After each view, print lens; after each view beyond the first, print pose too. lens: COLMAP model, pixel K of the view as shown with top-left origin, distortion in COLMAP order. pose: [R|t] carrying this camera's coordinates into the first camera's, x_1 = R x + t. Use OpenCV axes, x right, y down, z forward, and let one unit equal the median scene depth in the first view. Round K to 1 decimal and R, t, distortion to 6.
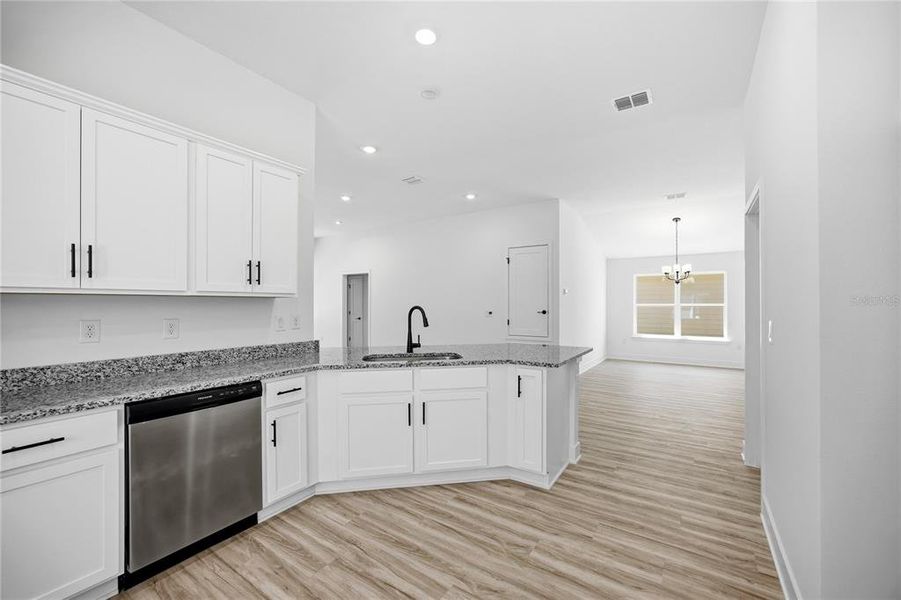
lens RADIAL K [[376.0, 0, 450.5], [0, 376.0, 300.0], [0, 0, 1]] dist [-0.000384, 0.000156]
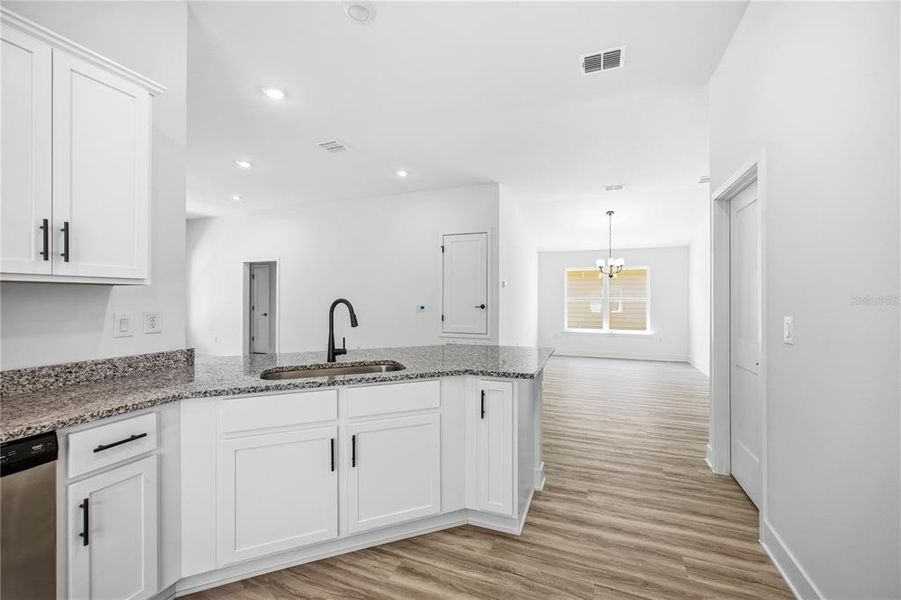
lens RADIAL K [[381.0, 0, 453.1], [0, 381.0, 297.0], [0, 0, 1]] dist [-0.008121, 0.009473]
pose [[0.977202, 0.002703, 0.212295, -0.039229], [-0.004210, 0.999969, 0.006645, 0.007049], [-0.212270, -0.007388, 0.977183, 0.254307]]
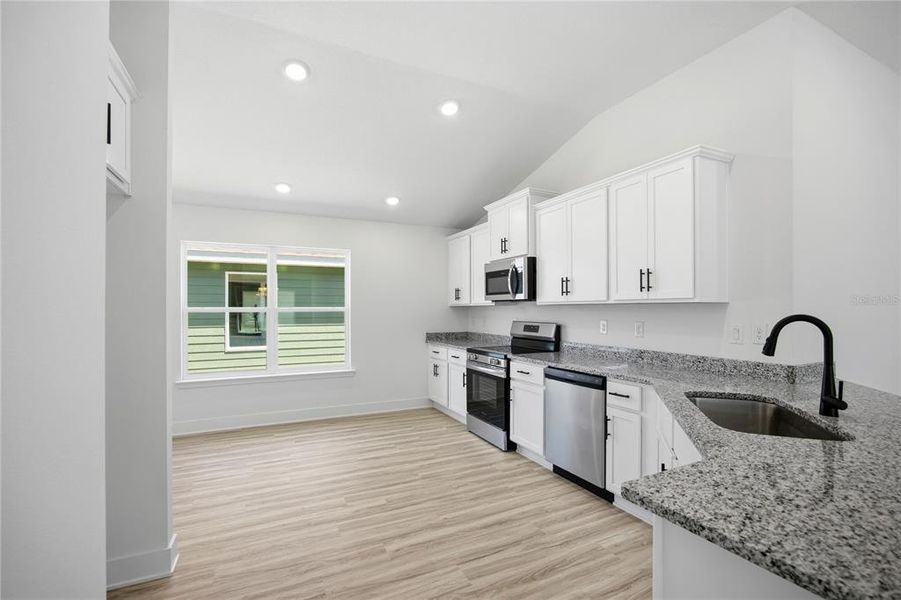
lens RADIAL K [[399.4, 0, 450.3], [0, 399.4, 309.1], [0, 0, 1]] dist [-0.001189, 0.000037]
pose [[-0.506272, -0.000176, -0.862374, 0.619945], [0.009732, 0.999935, -0.005918, 0.008241], [0.862319, -0.011389, -0.506238, 0.959519]]
